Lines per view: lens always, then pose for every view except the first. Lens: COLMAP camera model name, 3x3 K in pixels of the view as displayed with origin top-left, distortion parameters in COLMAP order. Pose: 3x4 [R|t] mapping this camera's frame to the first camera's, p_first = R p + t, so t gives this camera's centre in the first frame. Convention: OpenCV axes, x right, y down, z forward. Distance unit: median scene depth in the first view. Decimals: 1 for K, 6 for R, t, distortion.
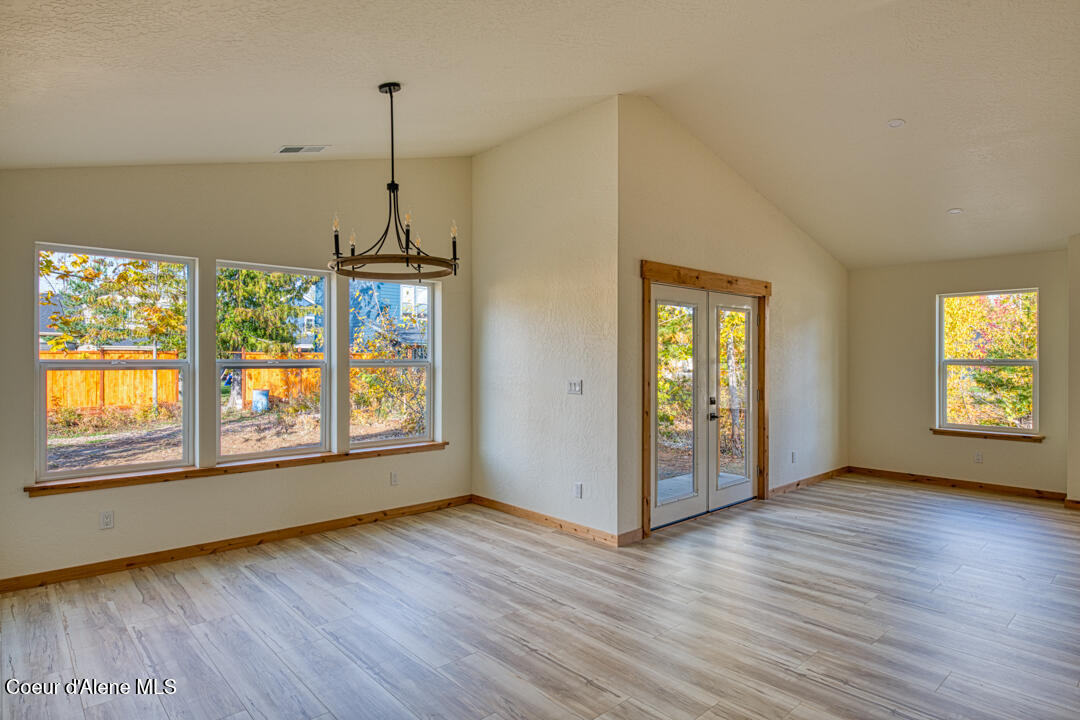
lens RADIAL K [[601.8, 0, 541.8], [0, 601.8, 360.3], [0, 0, 1]] dist [-0.001284, -0.003859]
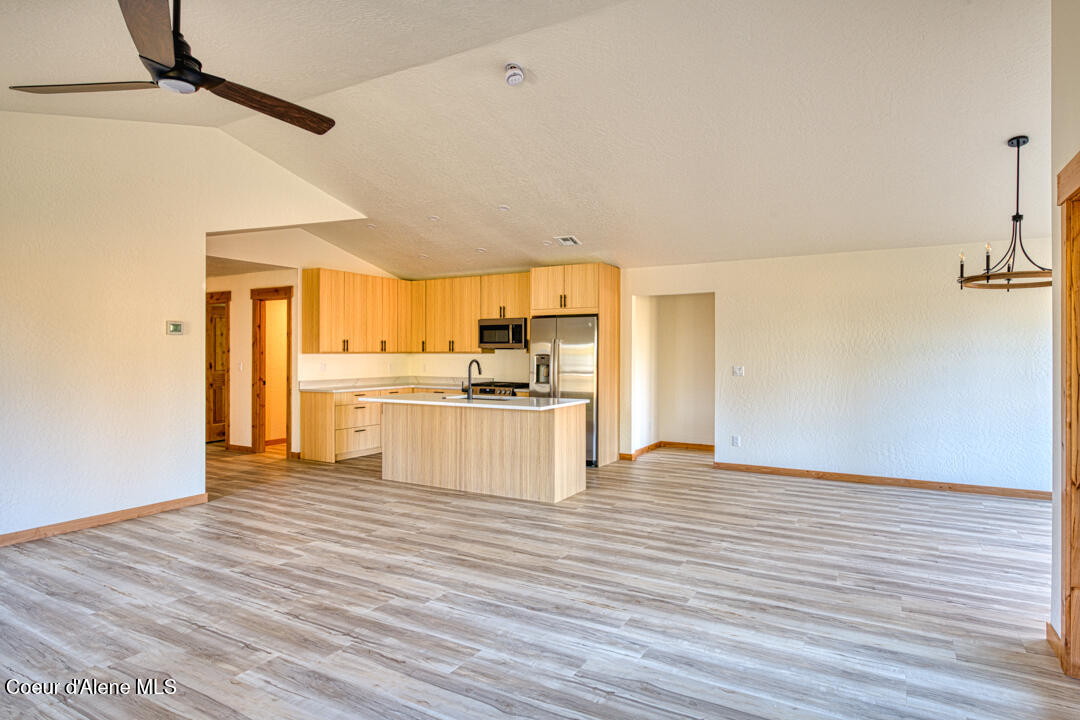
lens RADIAL K [[601.8, 0, 544.4], [0, 601.8, 355.1], [0, 0, 1]] dist [-0.001284, -0.003859]
pose [[-0.952023, -0.002207, -0.306019, 0.999391], [-0.004050, 0.999977, 0.005389, 0.003763], [0.306000, 0.006370, -0.952010, 1.721061]]
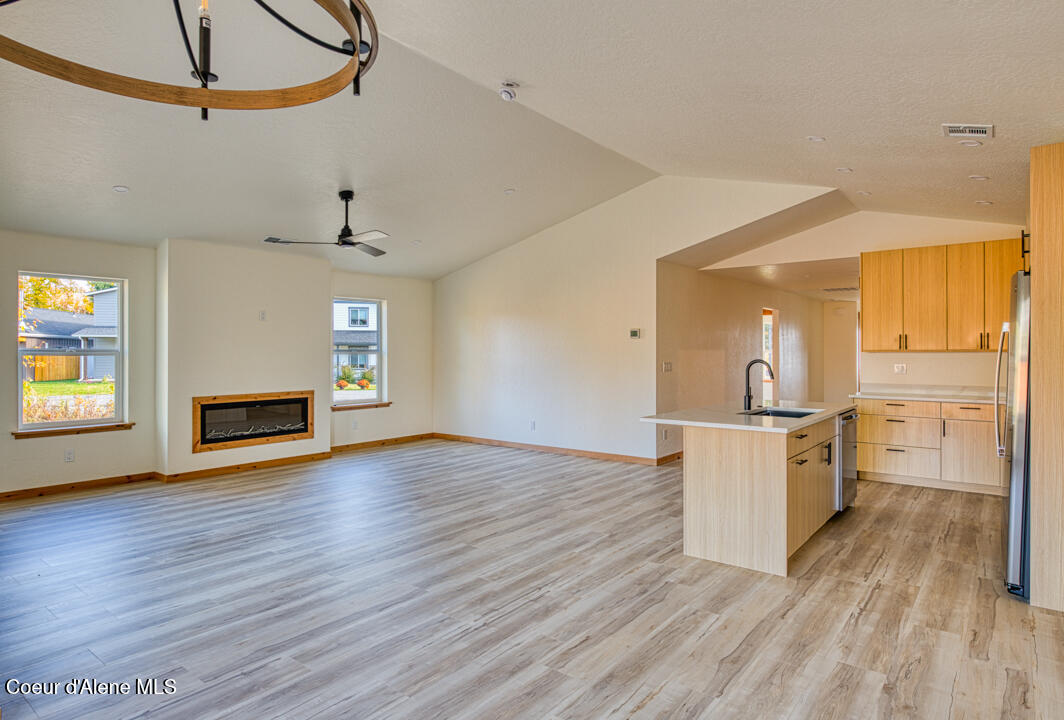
lens RADIAL K [[608.0, 0, 532.0], [0, 608.0, 355.9], [0, 0, 1]] dist [-0.003986, -0.000999]
pose [[-0.164004, -0.007305, 0.986433, -0.500351], [0.002329, 0.999967, 0.007792, 0.007299], [-0.986457, 0.003576, -0.163981, 0.780489]]
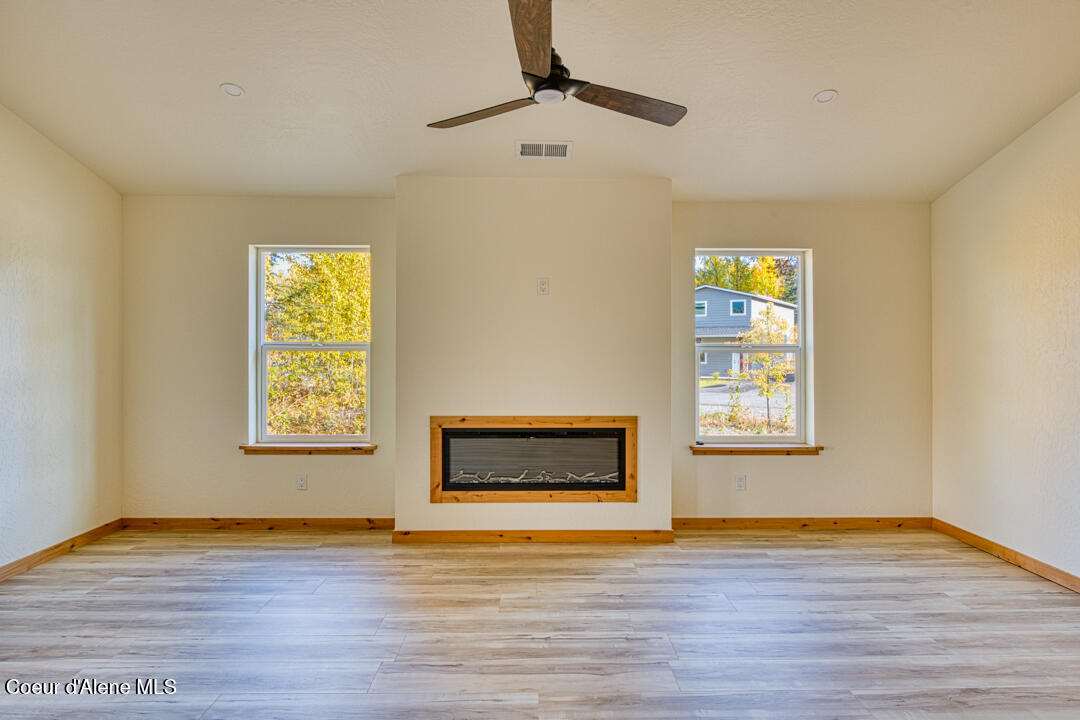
lens RADIAL K [[601.8, 0, 541.5], [0, 601.8, 350.3], [0, 0, 1]] dist [-0.001284, -0.003859]
pose [[0.664783, 0.004742, 0.747021, 0.662049], [-0.000303, 0.999981, -0.006079, 0.020551], [-0.747036, 0.003815, 0.664772, 0.556017]]
